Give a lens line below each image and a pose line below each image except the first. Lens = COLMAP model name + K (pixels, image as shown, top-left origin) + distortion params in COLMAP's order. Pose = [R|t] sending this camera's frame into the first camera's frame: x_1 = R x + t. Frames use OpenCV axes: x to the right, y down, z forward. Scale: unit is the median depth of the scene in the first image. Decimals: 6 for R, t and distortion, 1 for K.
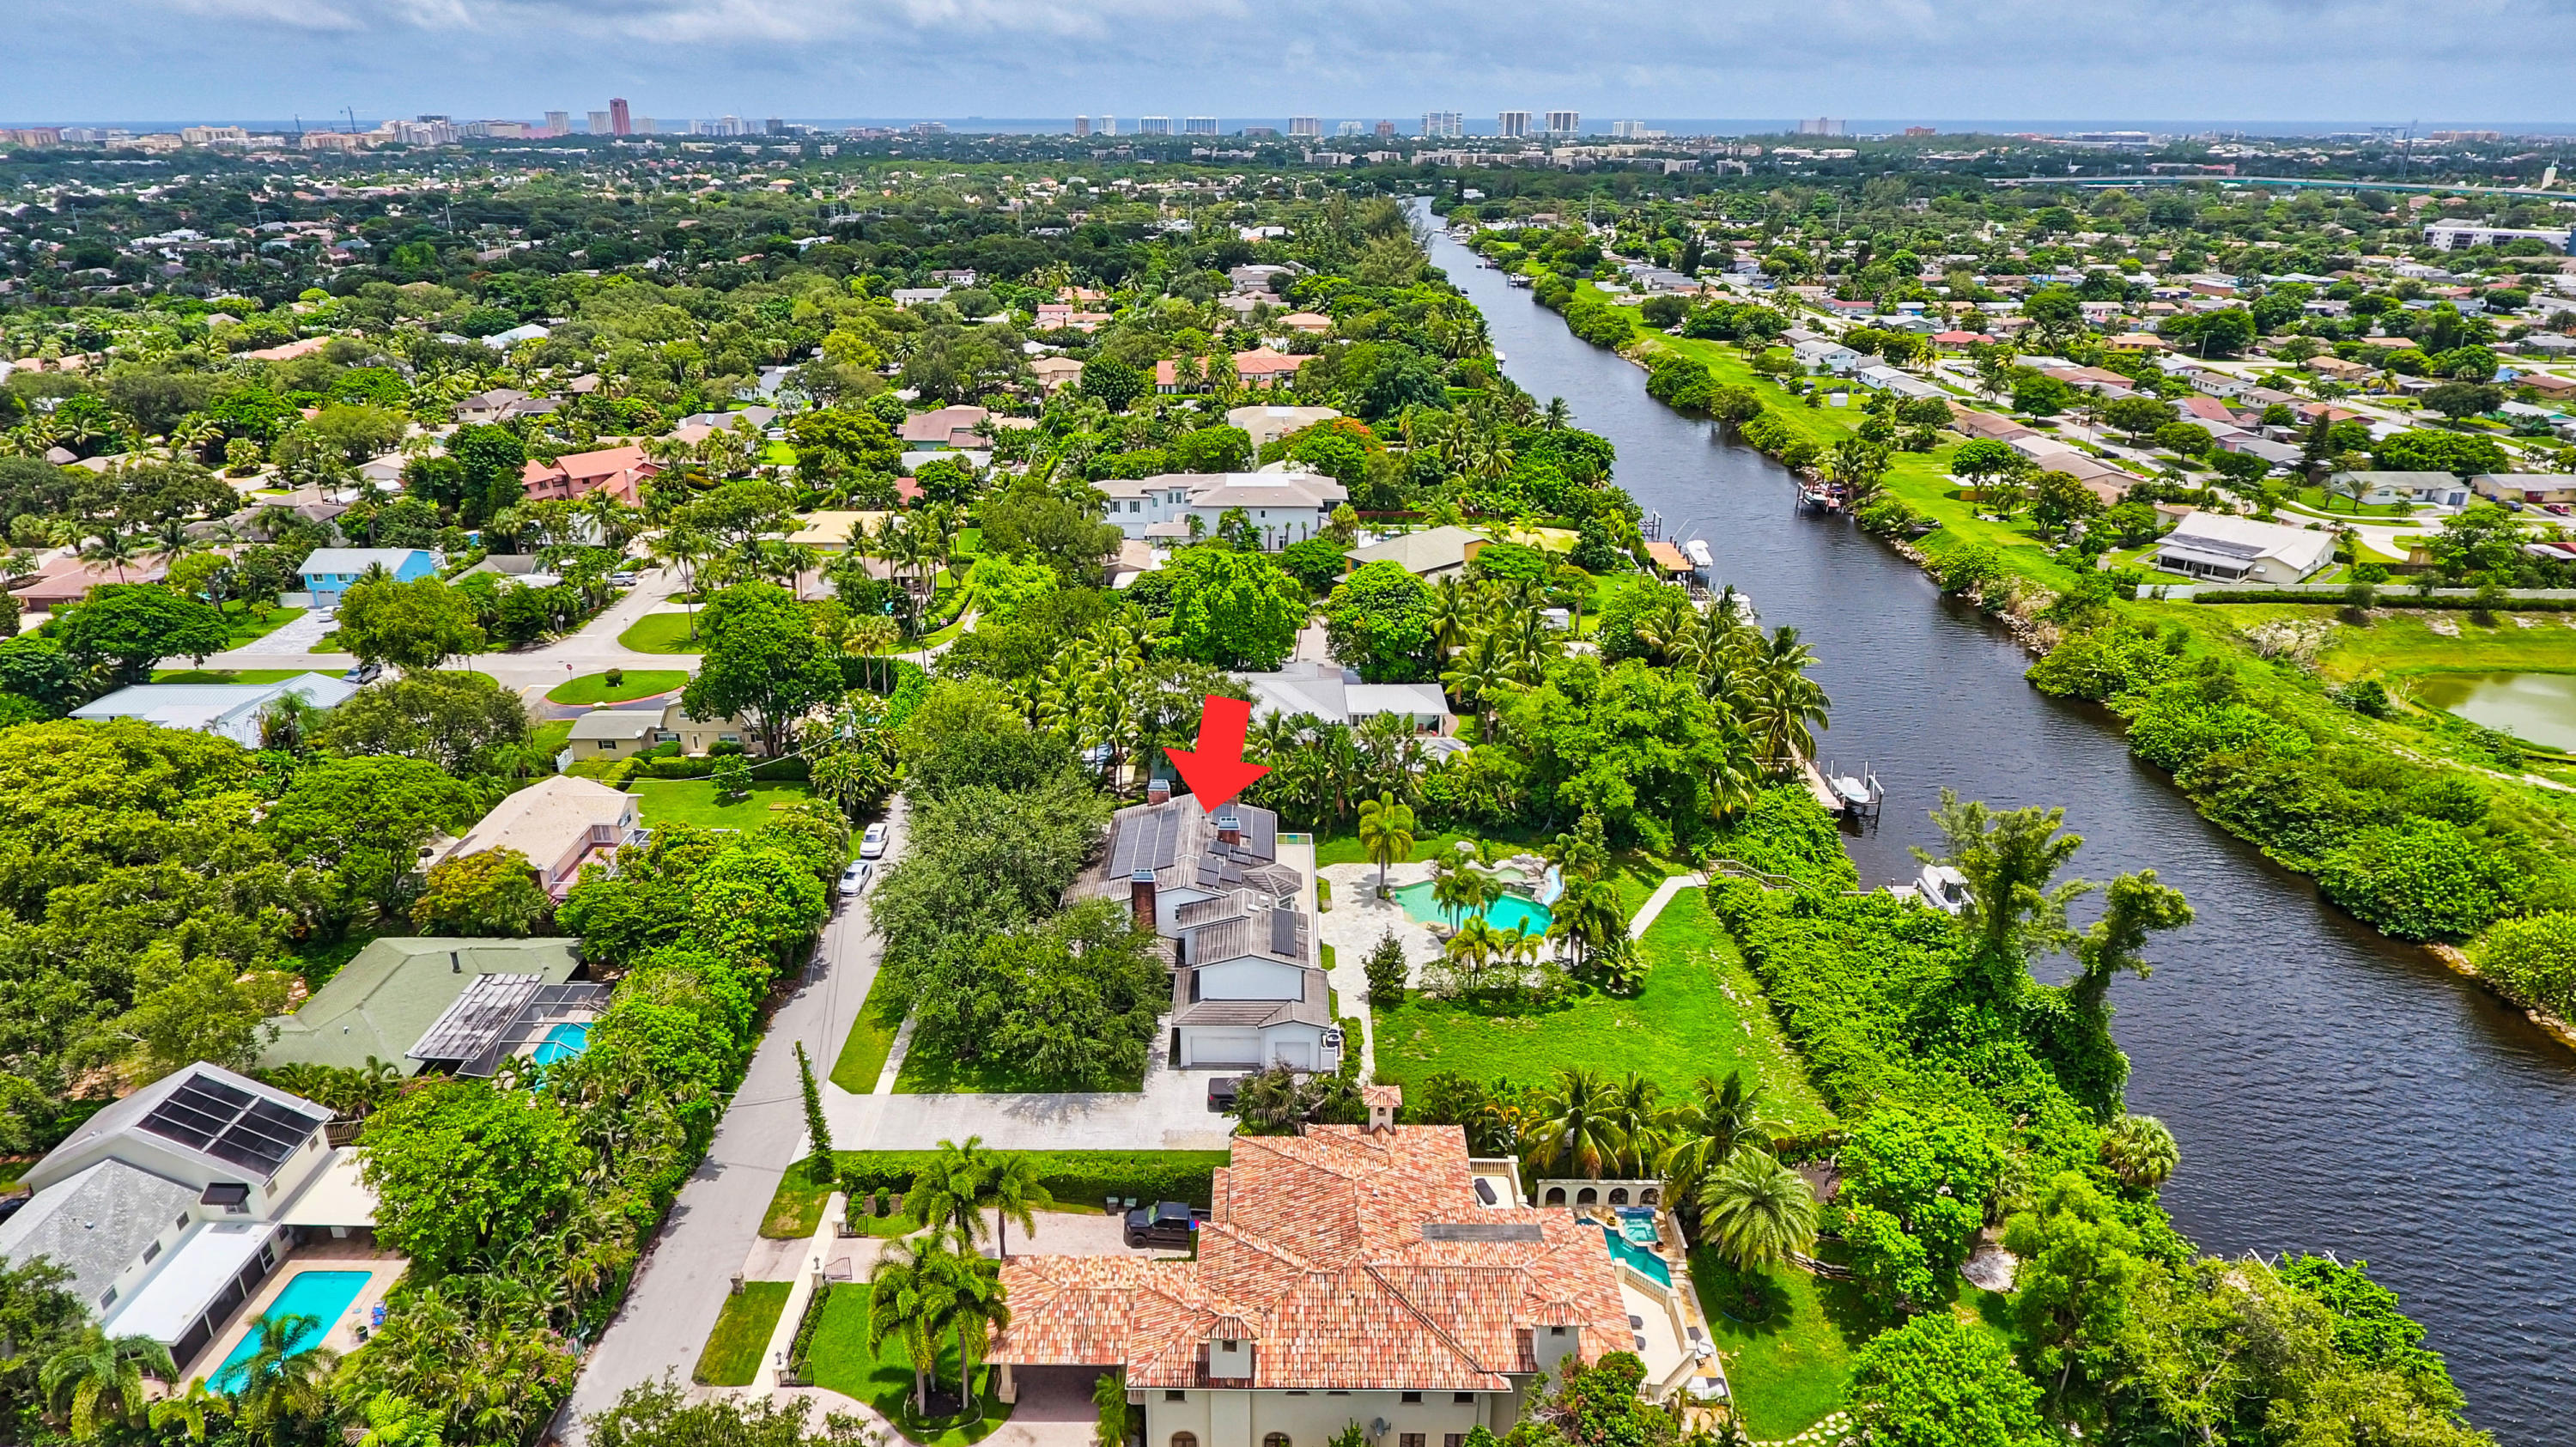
lens RADIAL K [[1520.4, 0, 1258.8], [0, 1520.4, 745.8], [0, 0, 1]] dist [-0.003663, 0.001564]
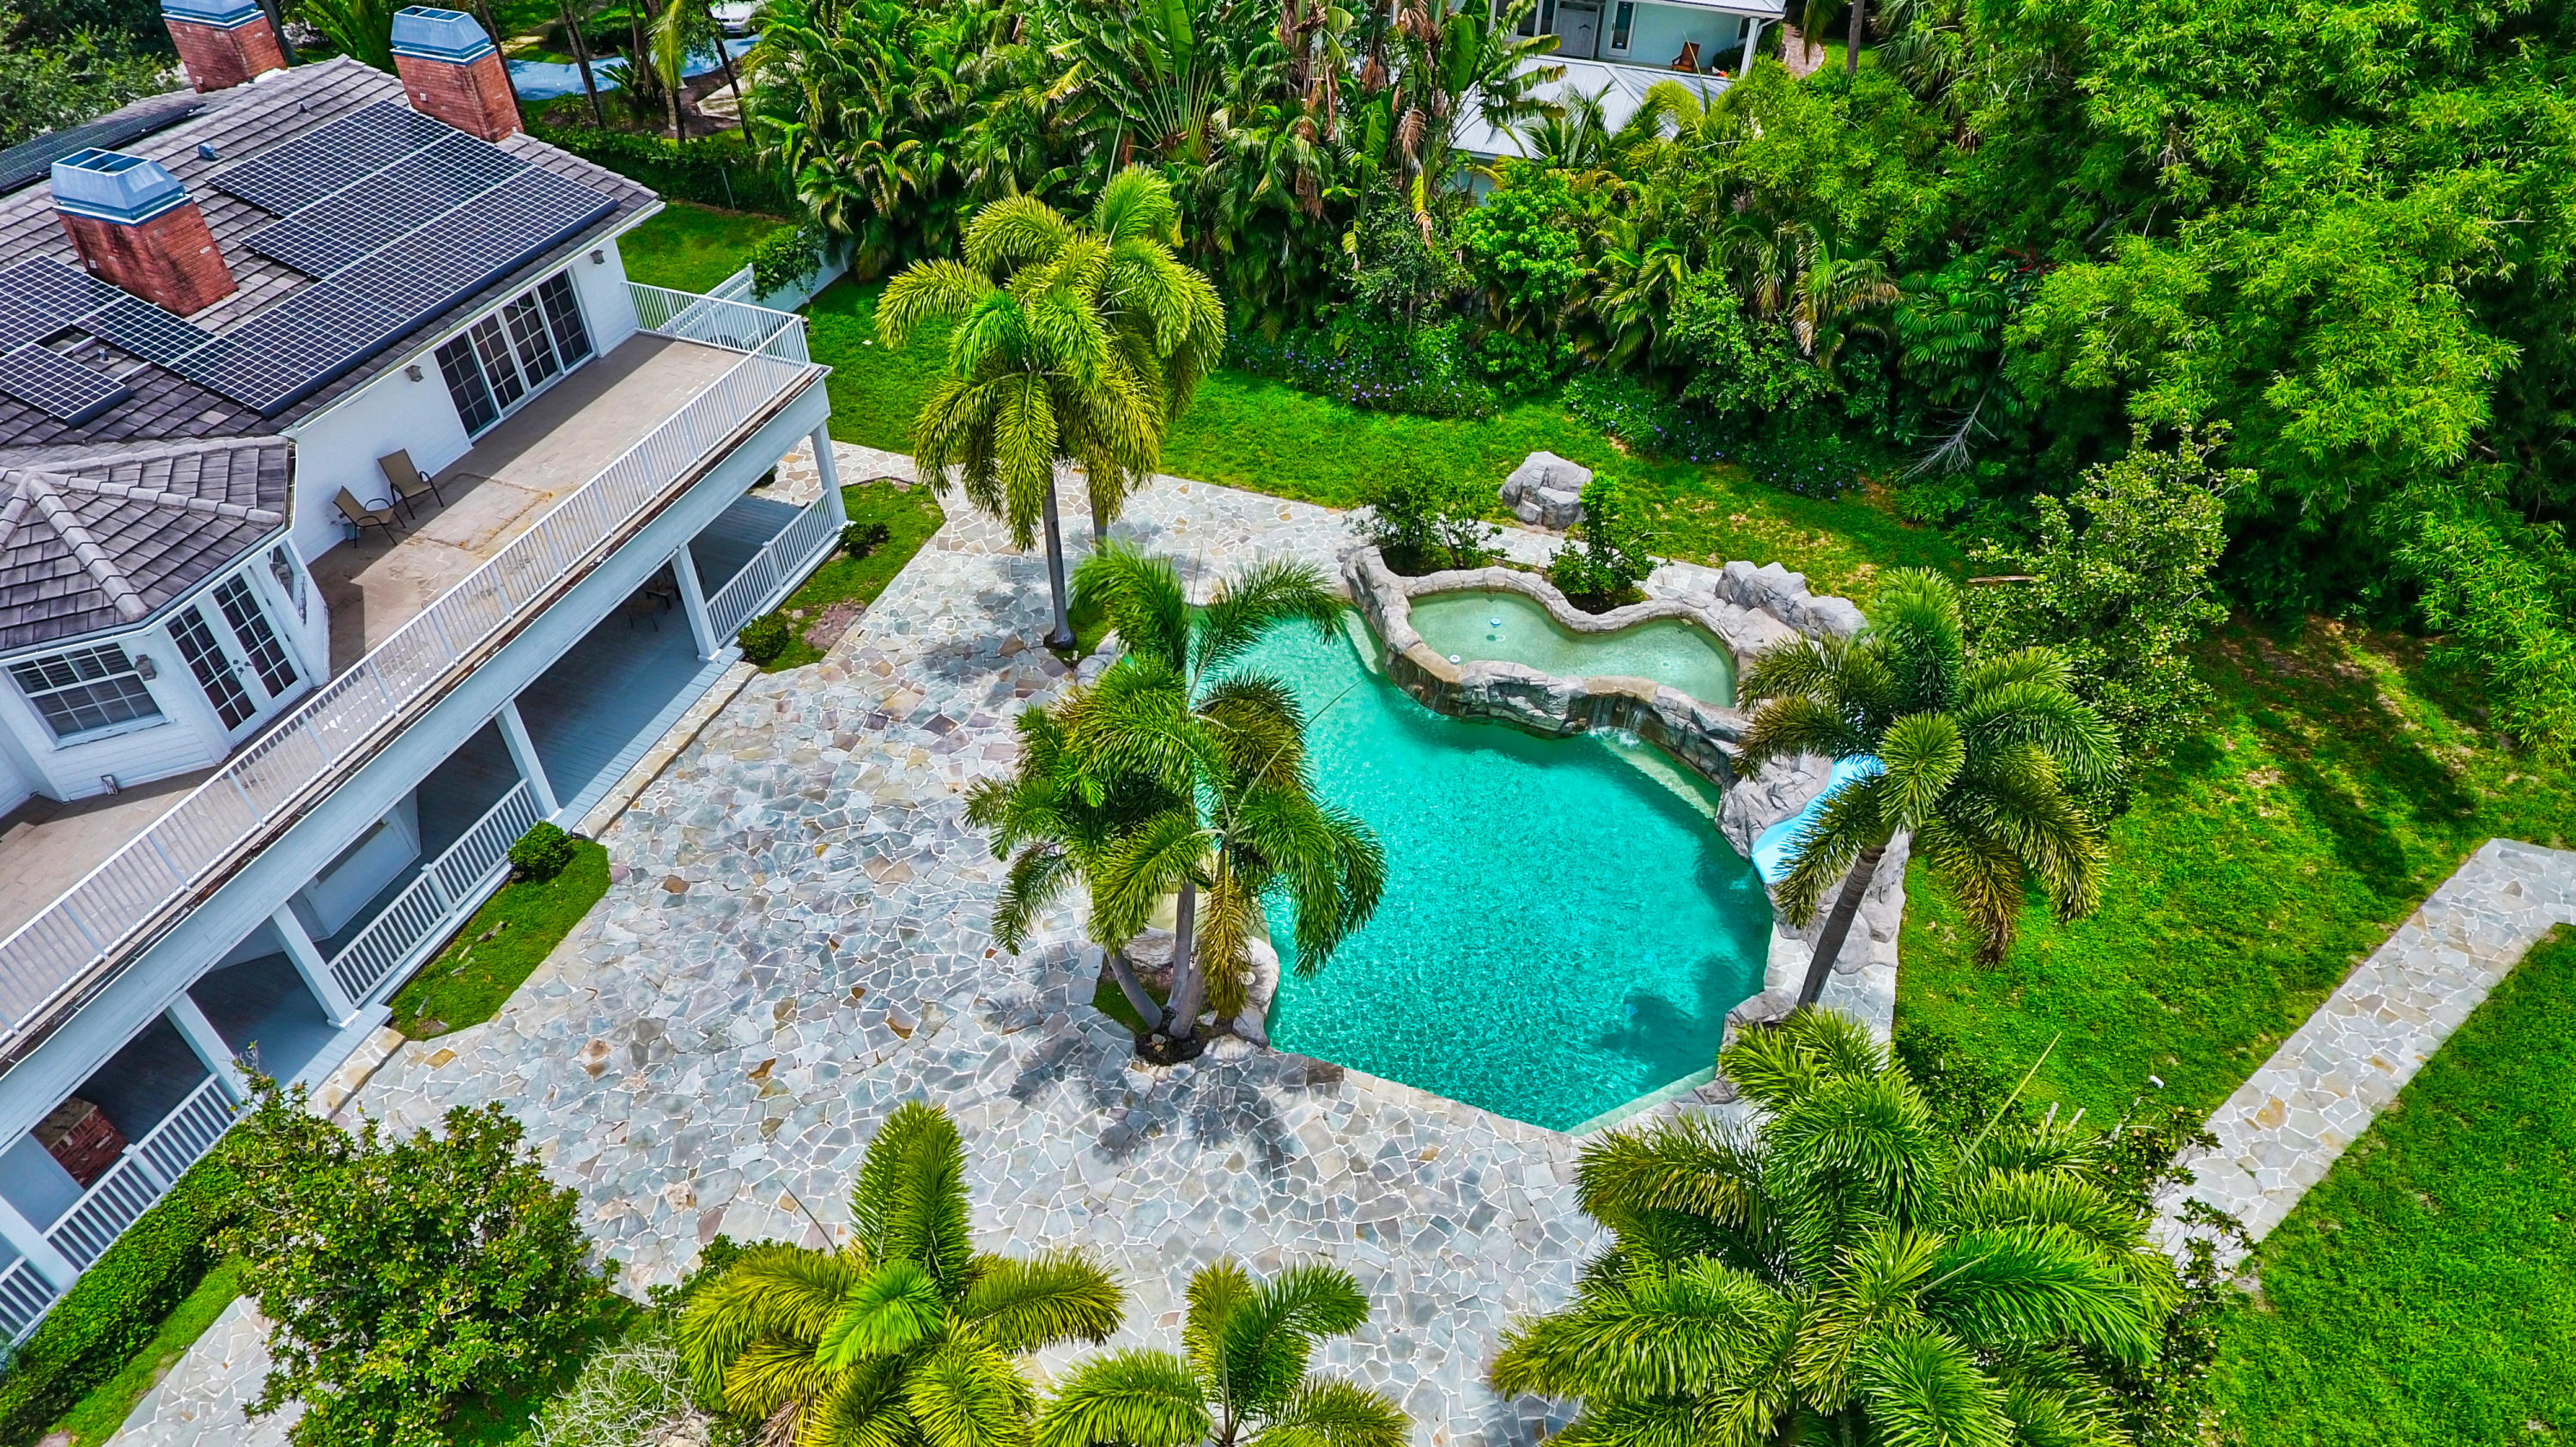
lens RADIAL K [[1520.4, 0, 1252.1], [0, 1520.4, 726.1], [0, 0, 1]] dist [-0.003663, 0.001564]
pose [[0.938844, 0.230209, -0.256078, 0.165103], [-0.133487, 0.928835, 0.345611, 0.026116], [0.317417, -0.290291, 0.902761, 0.772474]]
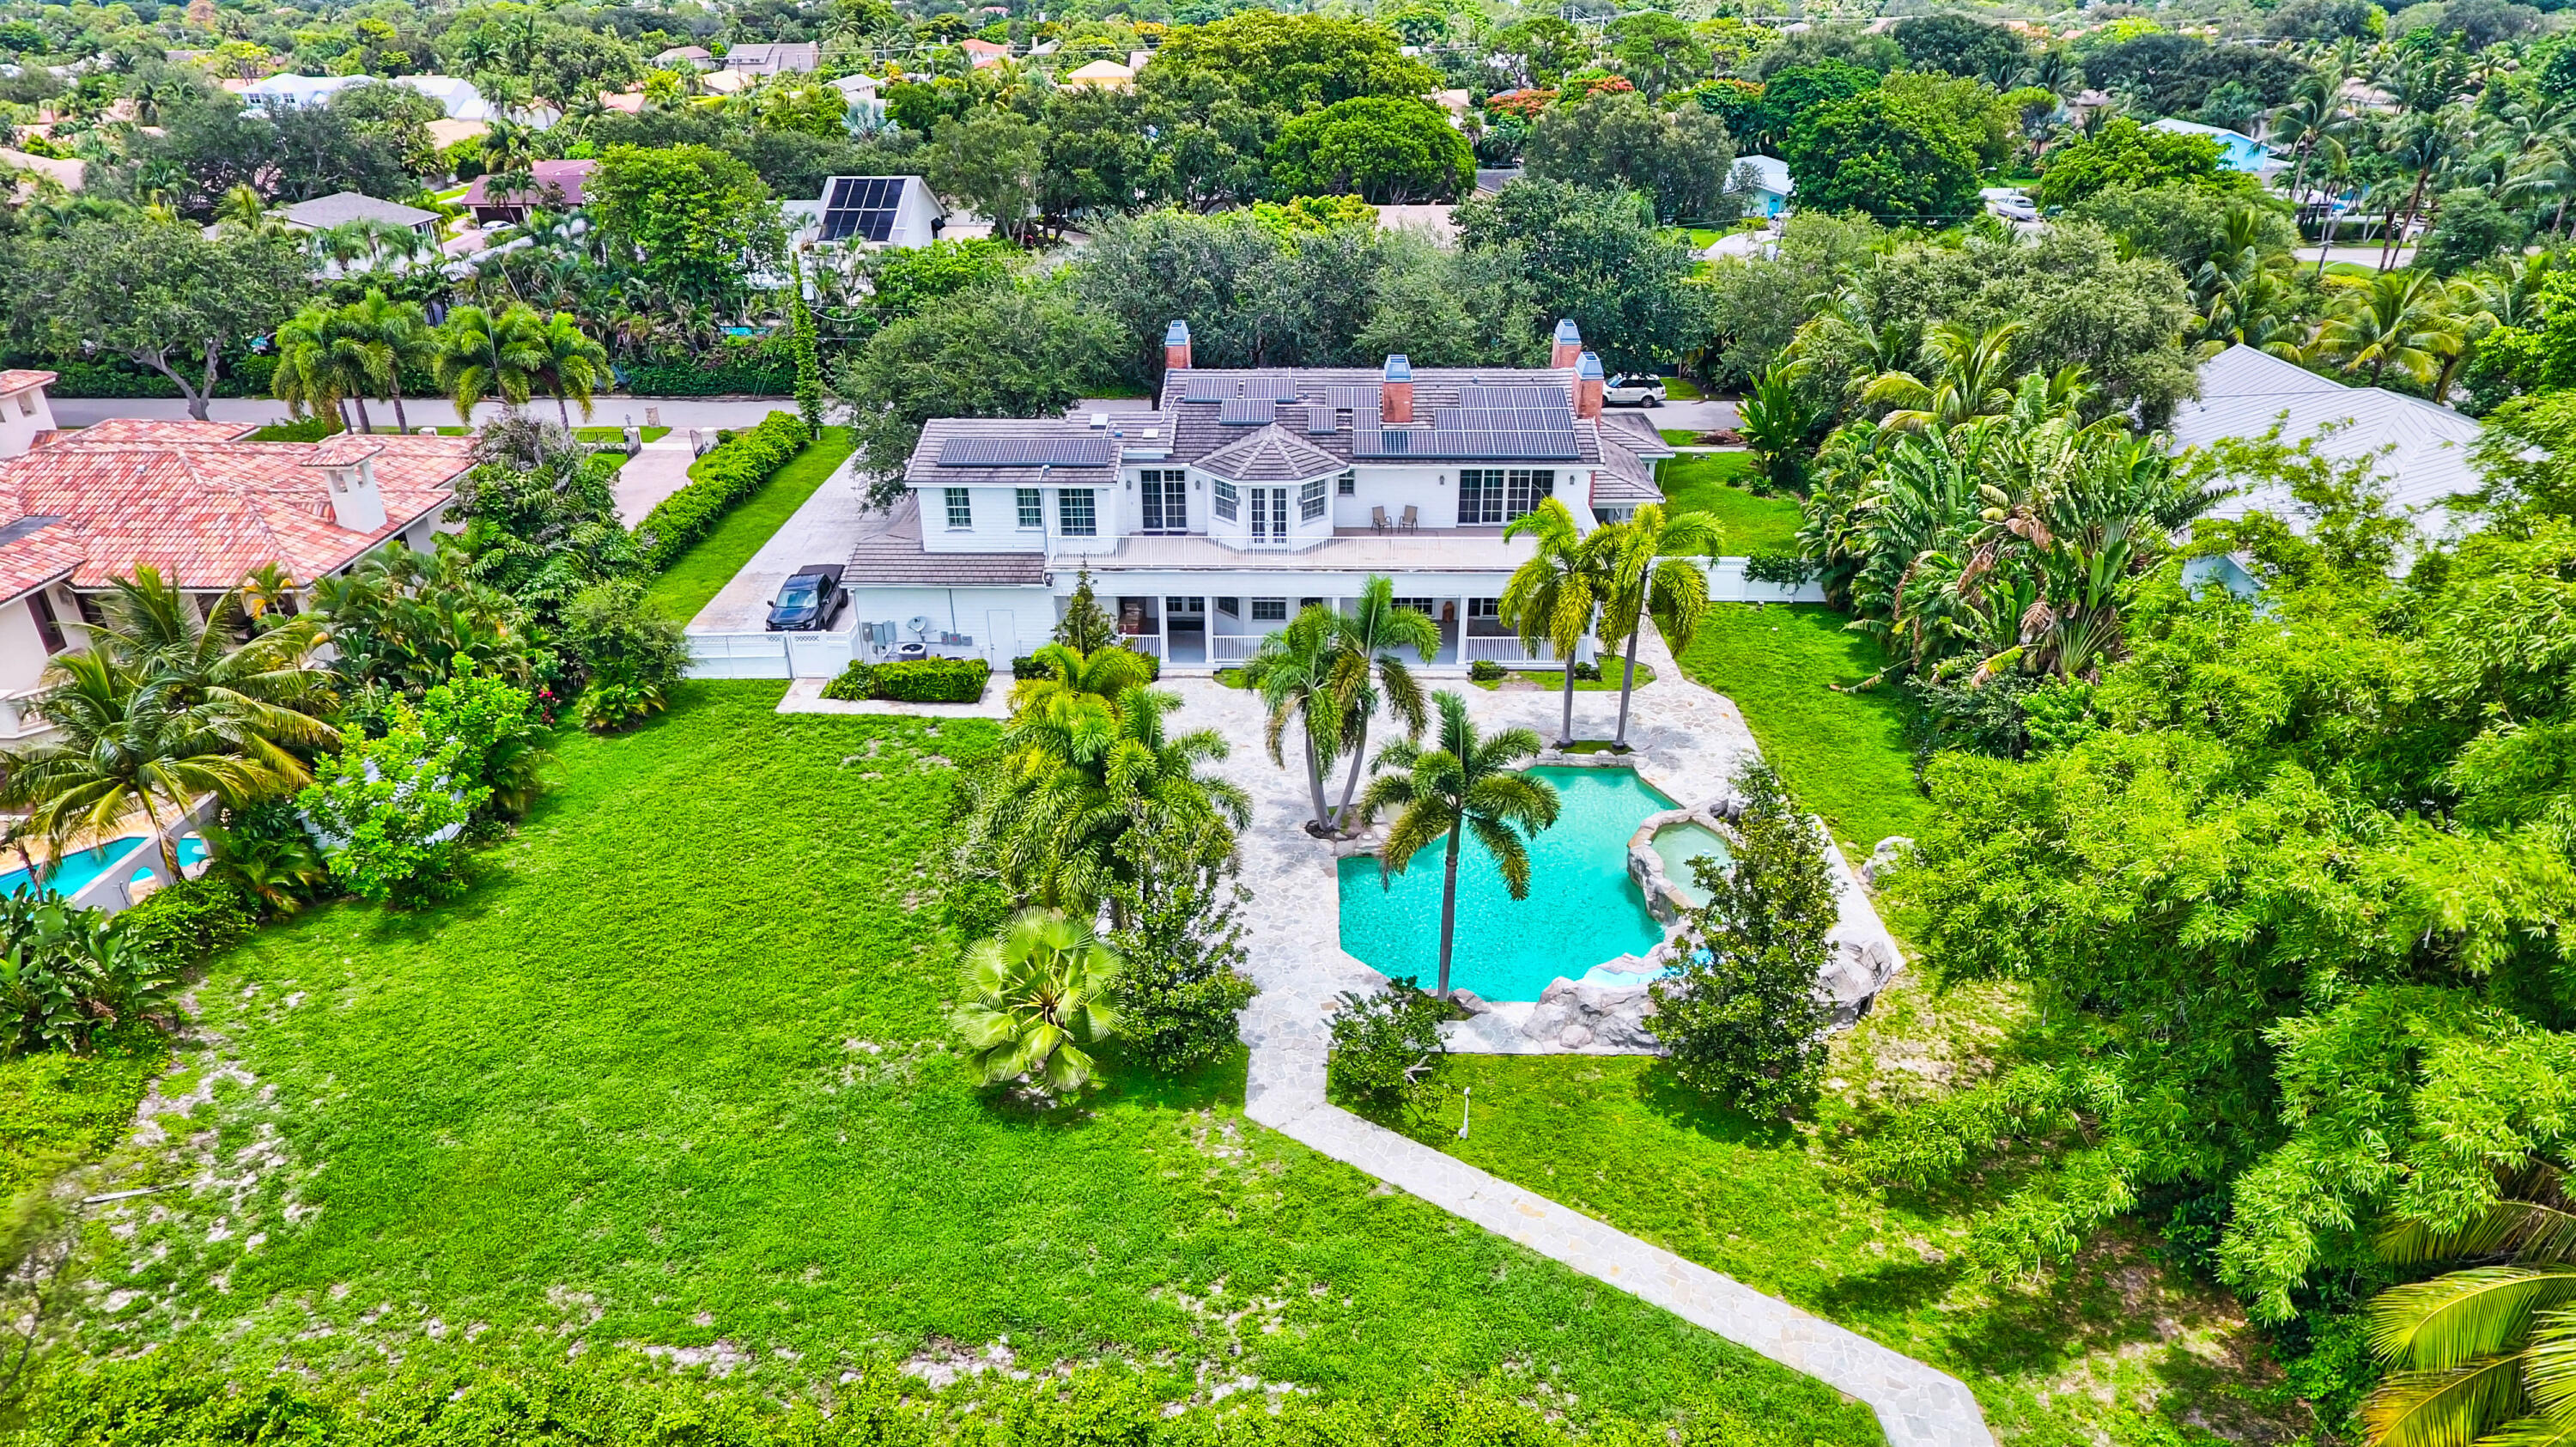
lens RADIAL K [[1520.4, 0, 1249.5], [0, 1520.4, 720.2], [0, 0, 1]] dist [-0.003663, 0.001564]
pose [[-0.036125, 0.448240, -0.893183, 0.416213], [-0.378863, 0.820905, 0.427291, -0.040683], [0.924748, 0.353830, 0.140166, 0.842734]]
